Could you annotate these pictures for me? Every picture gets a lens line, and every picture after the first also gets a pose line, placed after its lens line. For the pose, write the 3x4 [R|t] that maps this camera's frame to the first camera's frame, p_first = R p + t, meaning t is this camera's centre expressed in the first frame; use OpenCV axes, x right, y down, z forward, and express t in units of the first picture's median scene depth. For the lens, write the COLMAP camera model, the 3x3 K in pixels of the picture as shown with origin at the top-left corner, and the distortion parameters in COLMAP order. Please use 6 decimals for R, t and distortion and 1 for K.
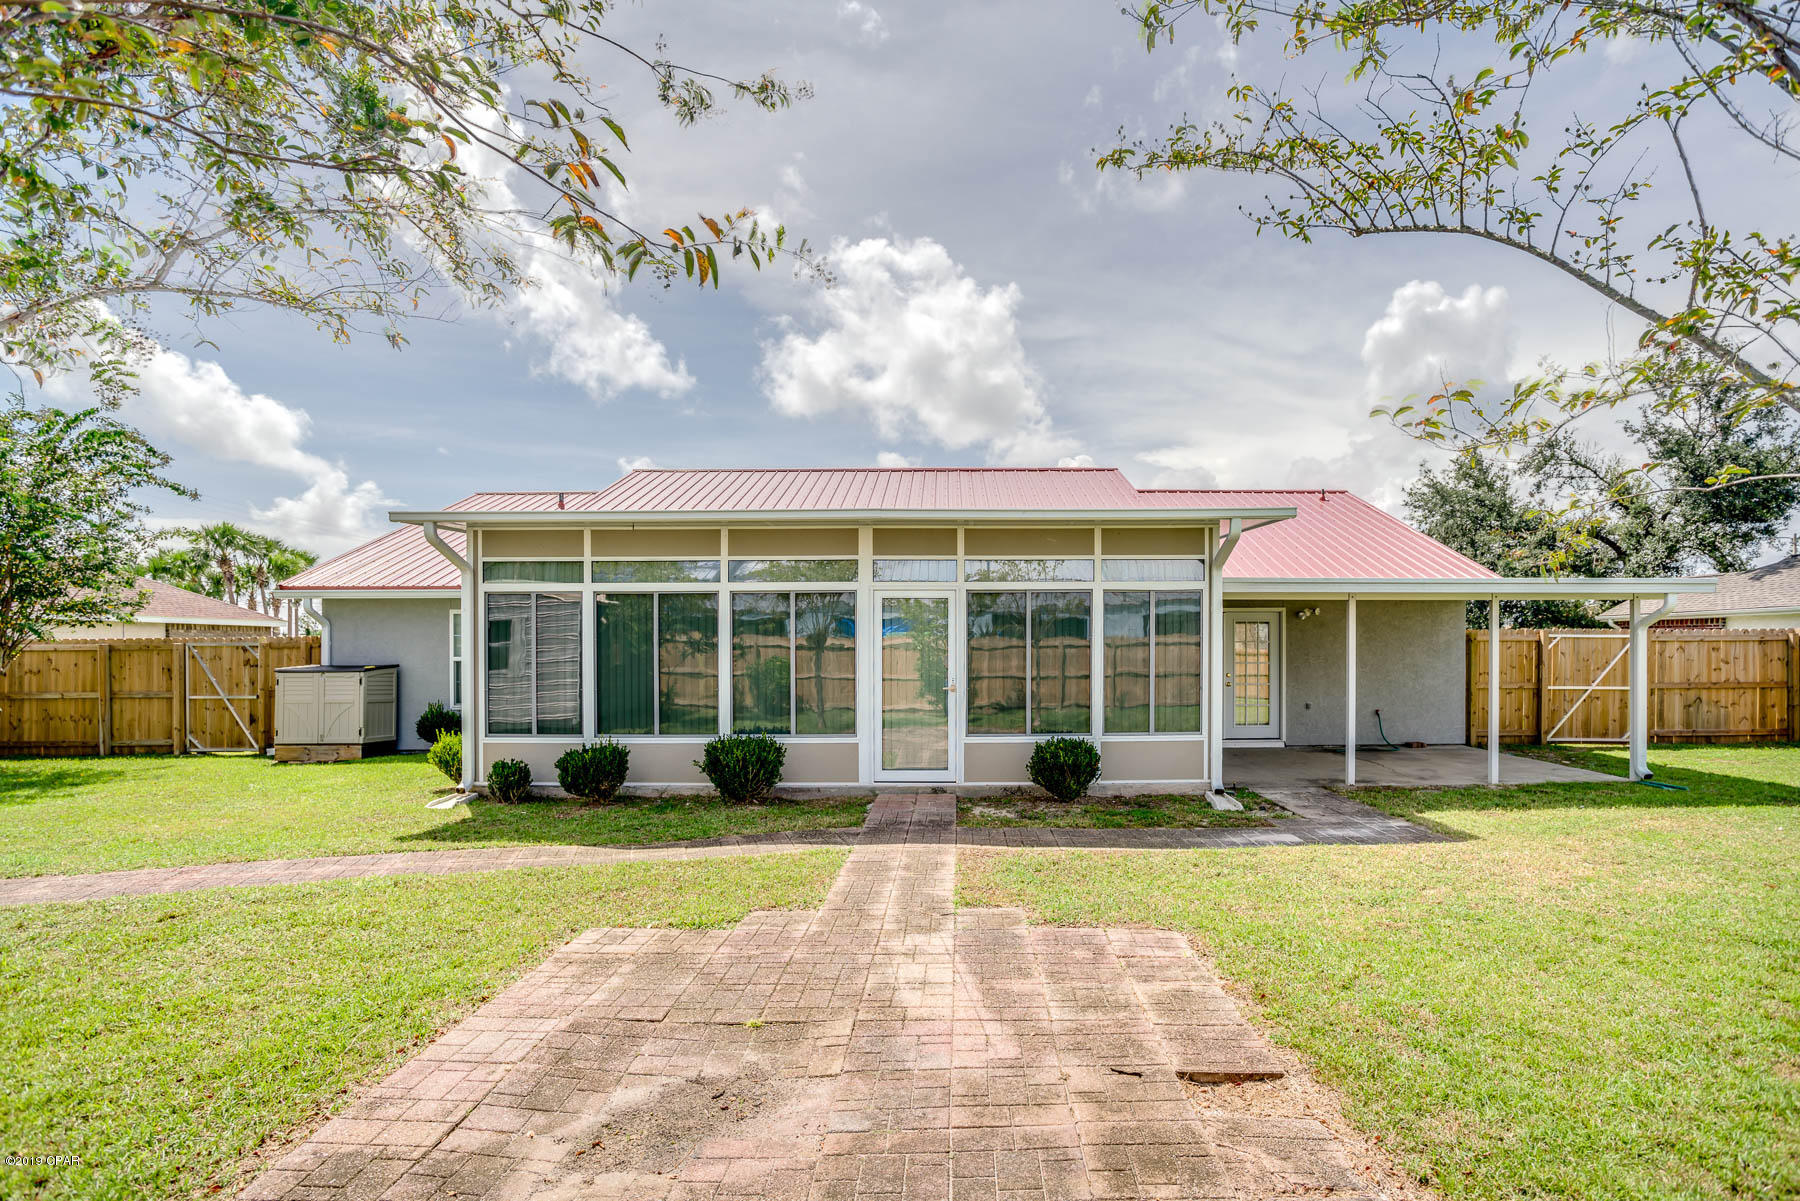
lens RADIAL K [[912.7, 0, 976.1], [0, 912.7, 648.6], [0, 0, 1]] dist [-0.051537, 0.027098]
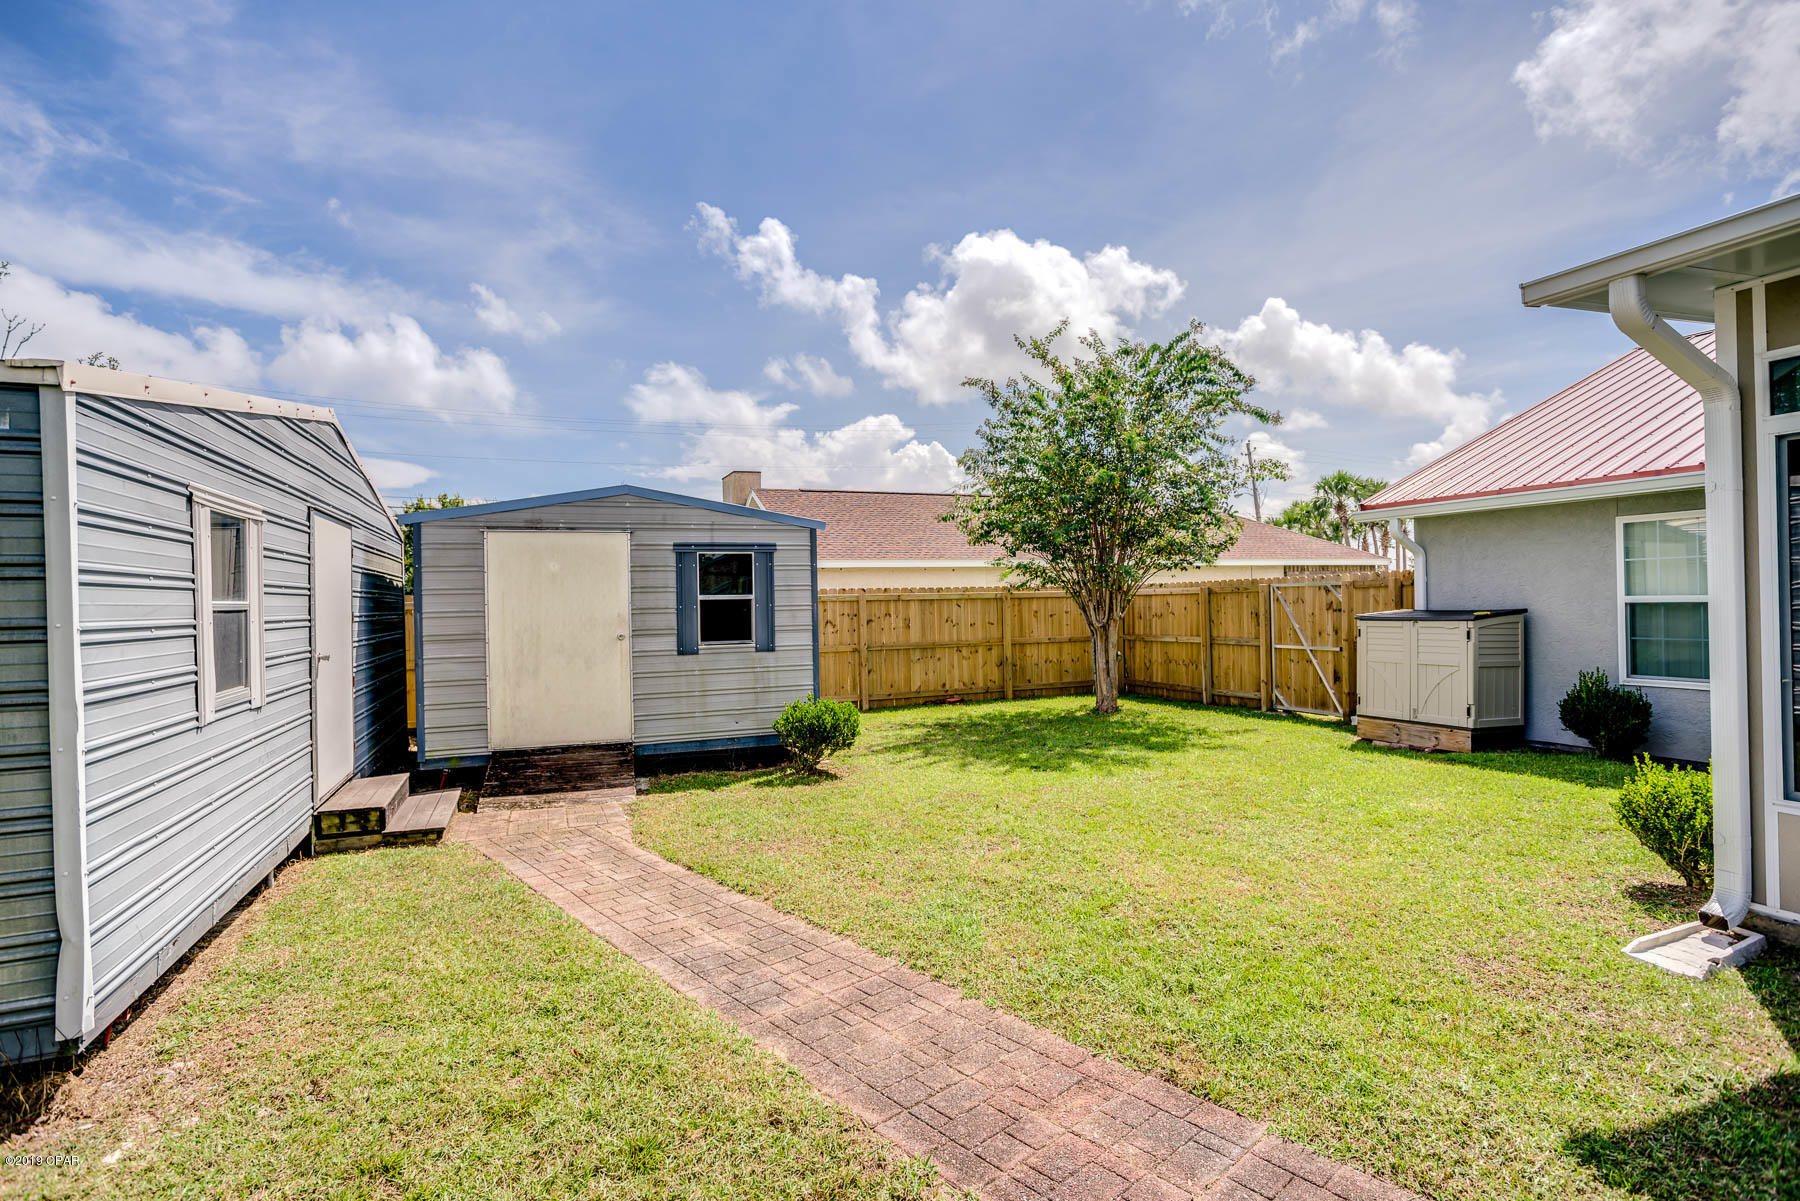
lens RADIAL K [[886.4, 0, 900.0], [0, 886.4, 600.5], [0, 0, 1]] dist [-0.044115, 0.024050]
pose [[0.383352, -0.006387, -0.923580, -0.230829], [0.022179, 0.999751, 0.002292, 0.000223], [0.923336, -0.021363, 0.383398, 0.334941]]
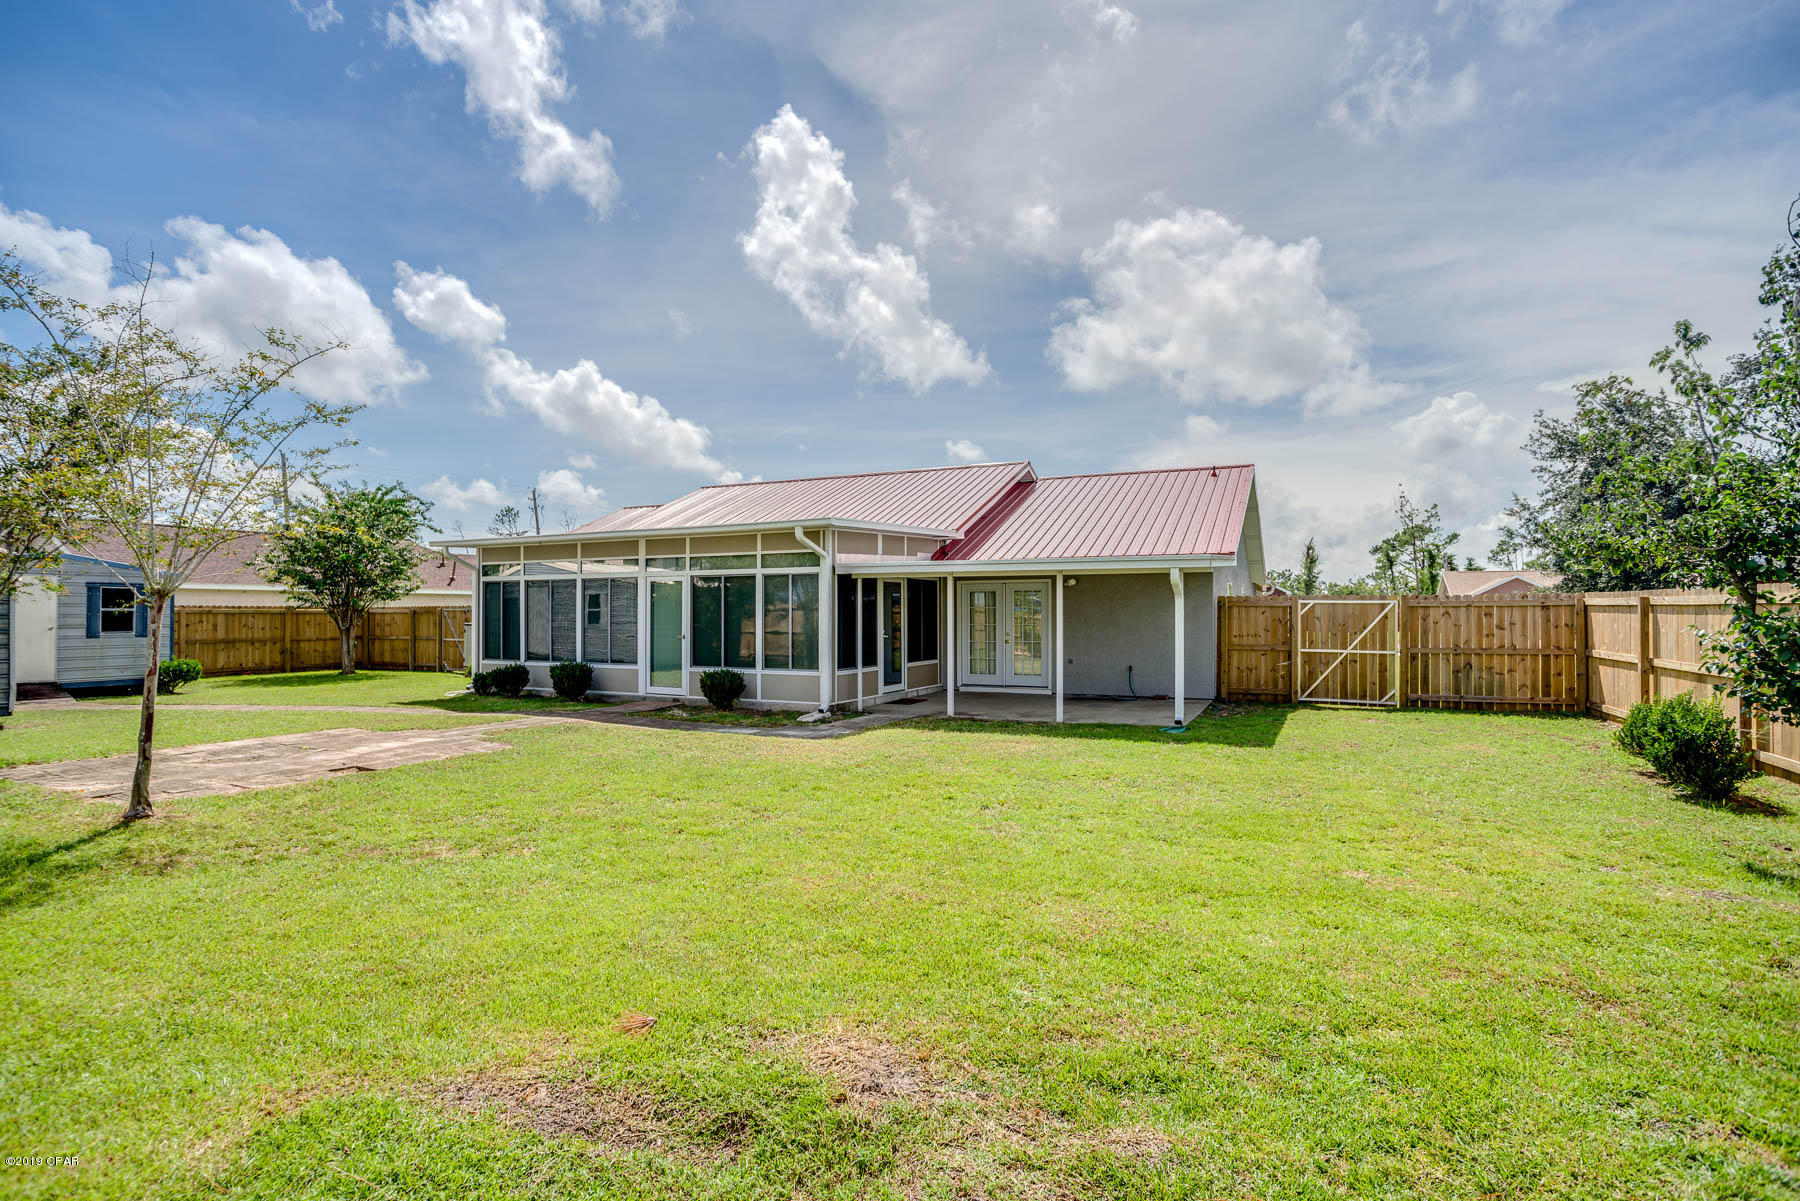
lens RADIAL K [[886.4, 0, 900.0], [0, 886.4, 600.5], [0, 0, 1]] dist [-0.044115, 0.024050]
pose [[0.897975, -0.004414, -0.440024, 0.687932], [-0.000984, 0.999927, -0.012039, -0.002853], [0.440045, 0.011244, 0.897905, -0.159309]]
